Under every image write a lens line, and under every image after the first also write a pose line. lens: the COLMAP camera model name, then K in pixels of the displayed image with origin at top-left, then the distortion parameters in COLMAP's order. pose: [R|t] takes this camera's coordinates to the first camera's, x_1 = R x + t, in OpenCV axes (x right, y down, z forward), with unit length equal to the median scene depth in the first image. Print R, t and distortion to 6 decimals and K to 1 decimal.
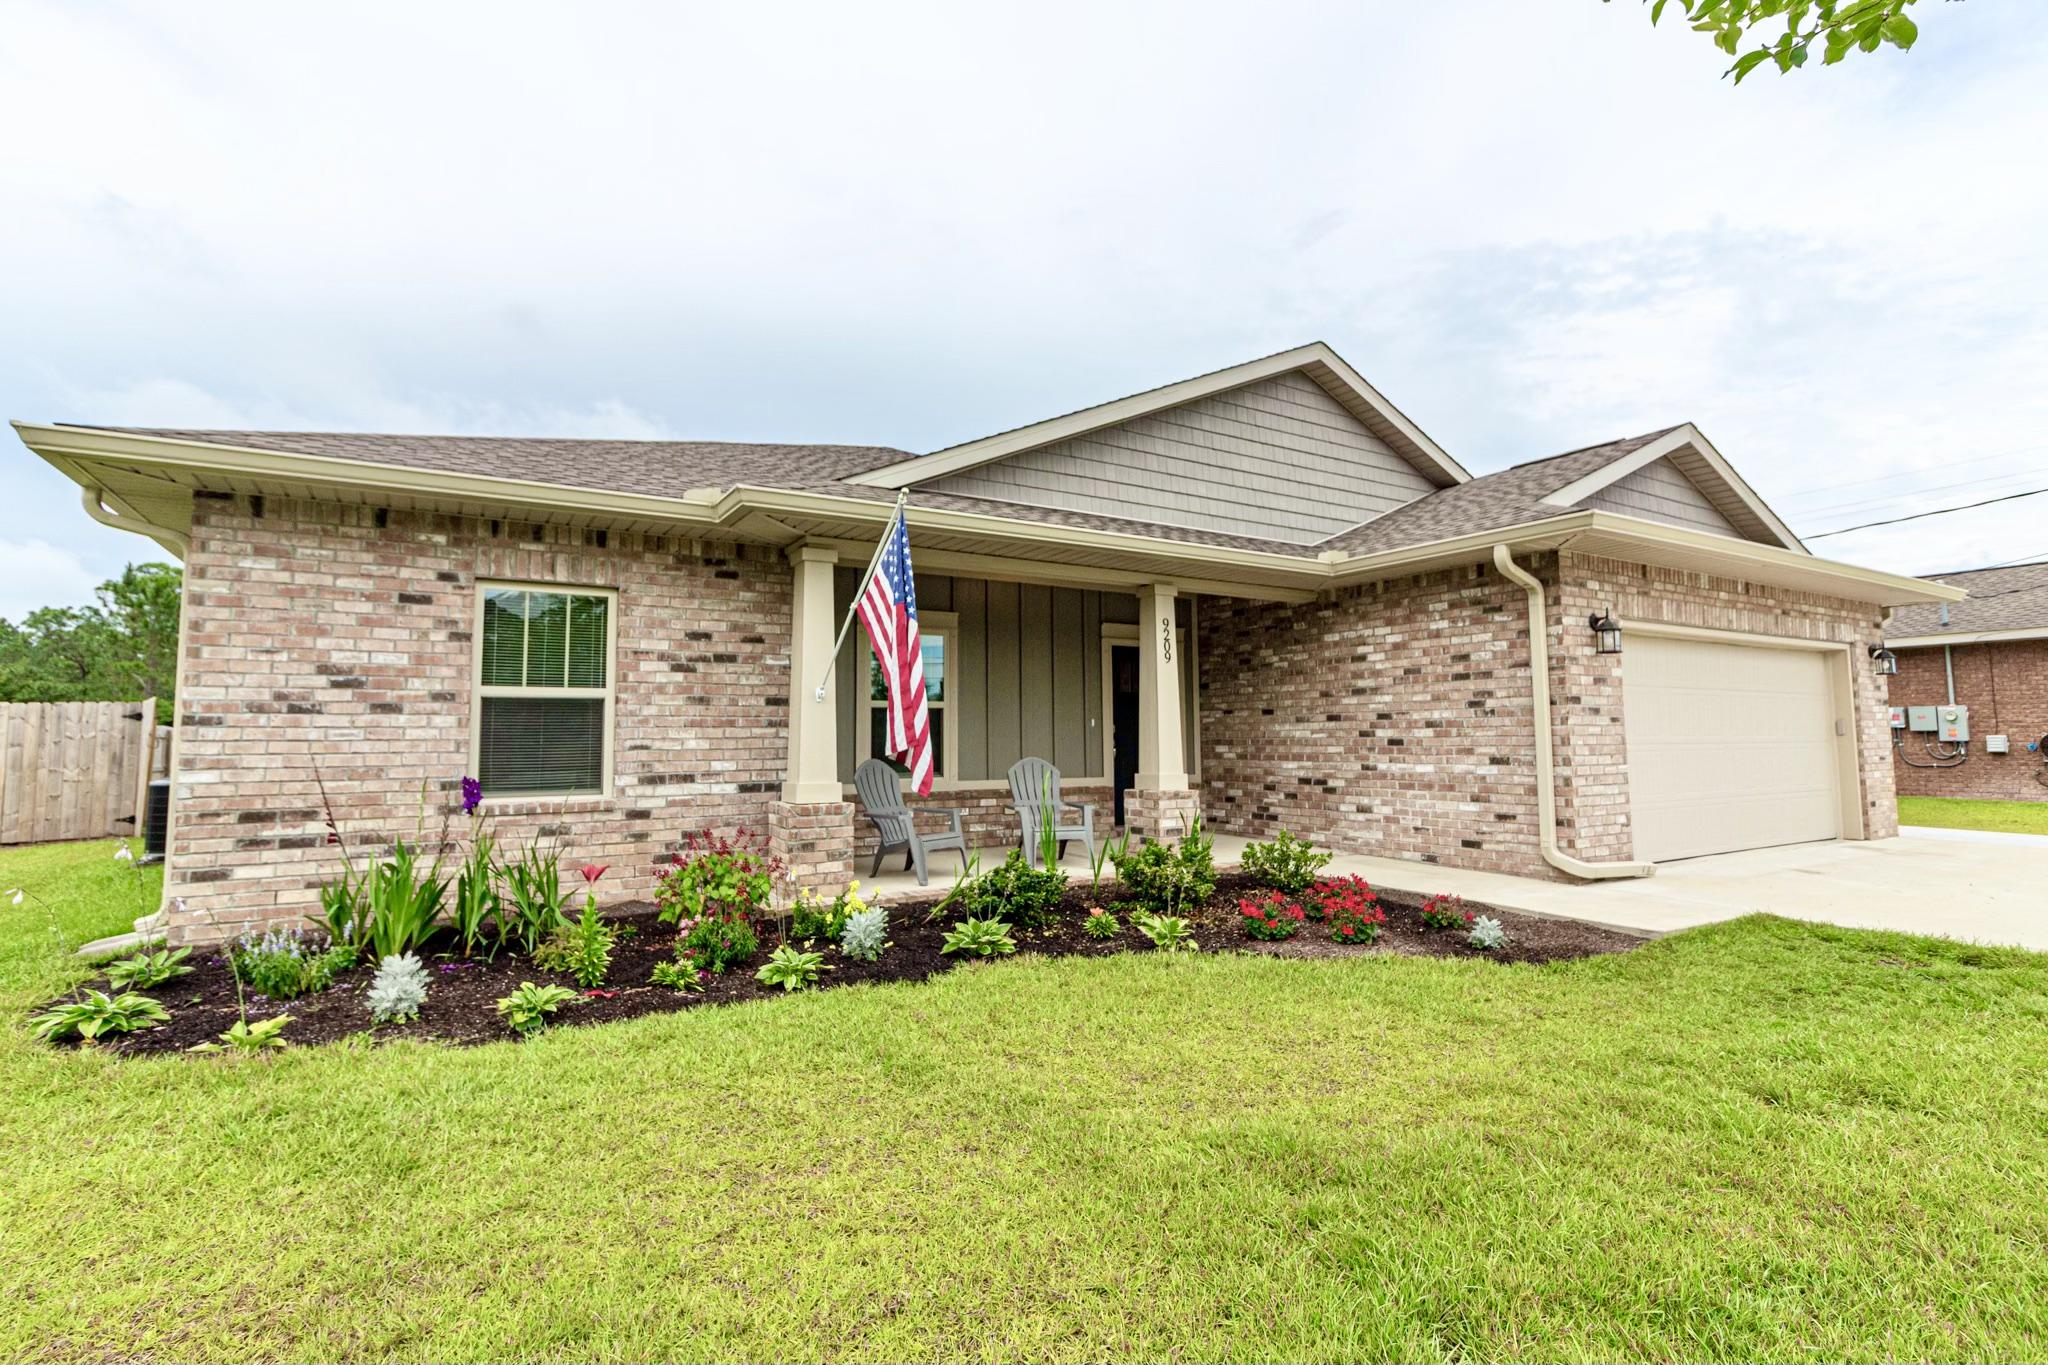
lens RADIAL K [[956.9, 0, 1010.5], [0, 956.9, 661.2], [0, 0, 1]] dist [0.005236, 0.001437]
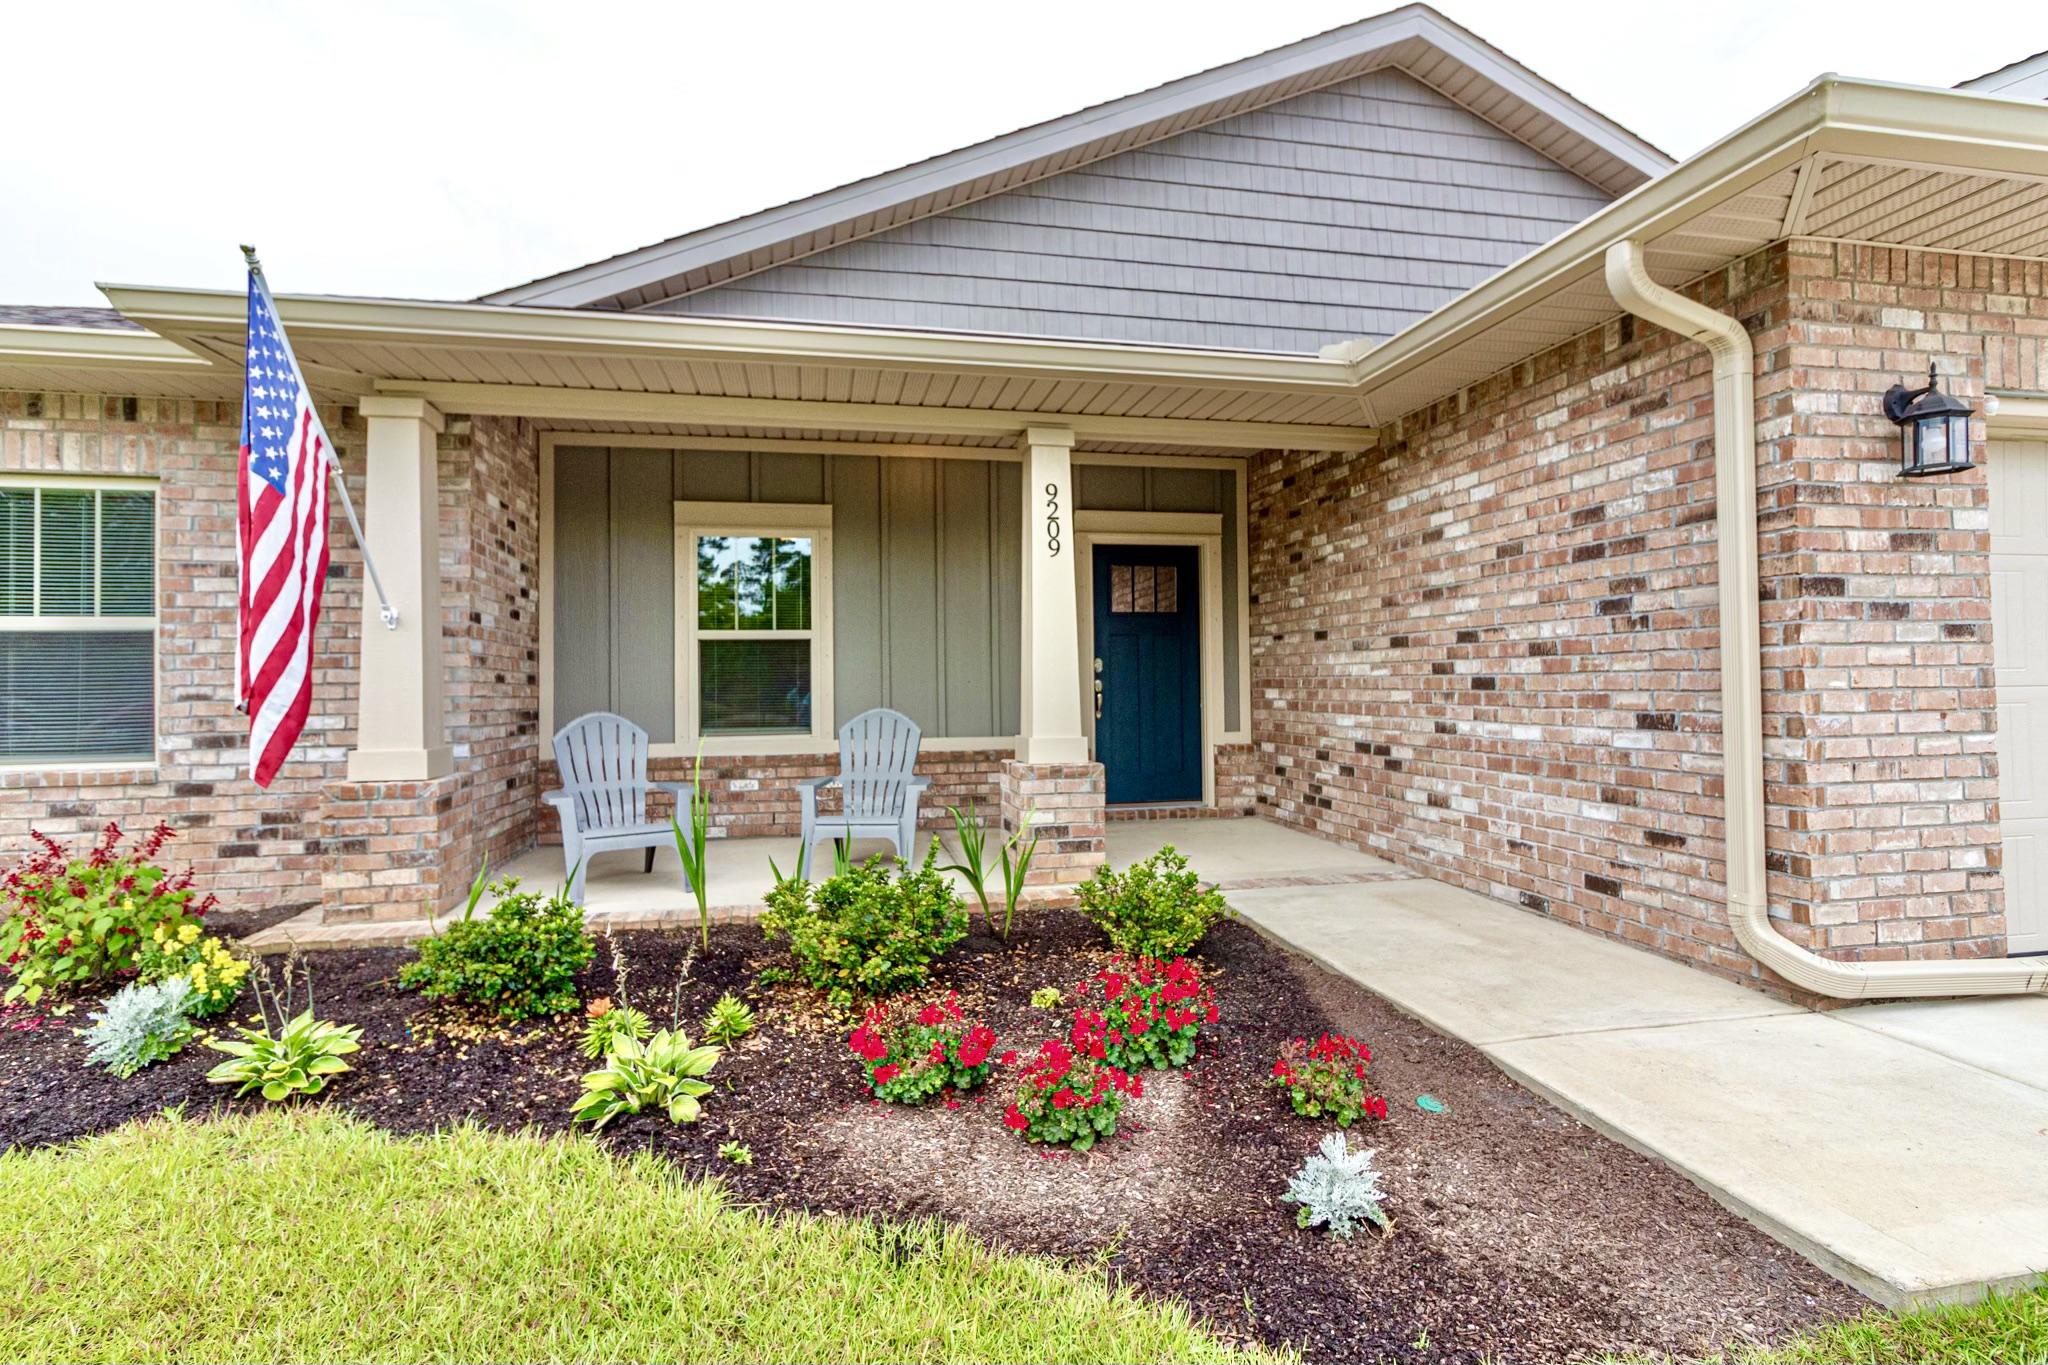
lens RADIAL K [[956.9, 0, 1002.4], [0, 956.9, 662.2], [0, 0, 1]] dist [0.005236, 0.001437]
pose [[0.942860, -0.012057, -0.332971, 0.368573], [0.033116, 0.997788, 0.057642, 0.036132], [0.331539, -0.065375, 0.941174, 0.448424]]
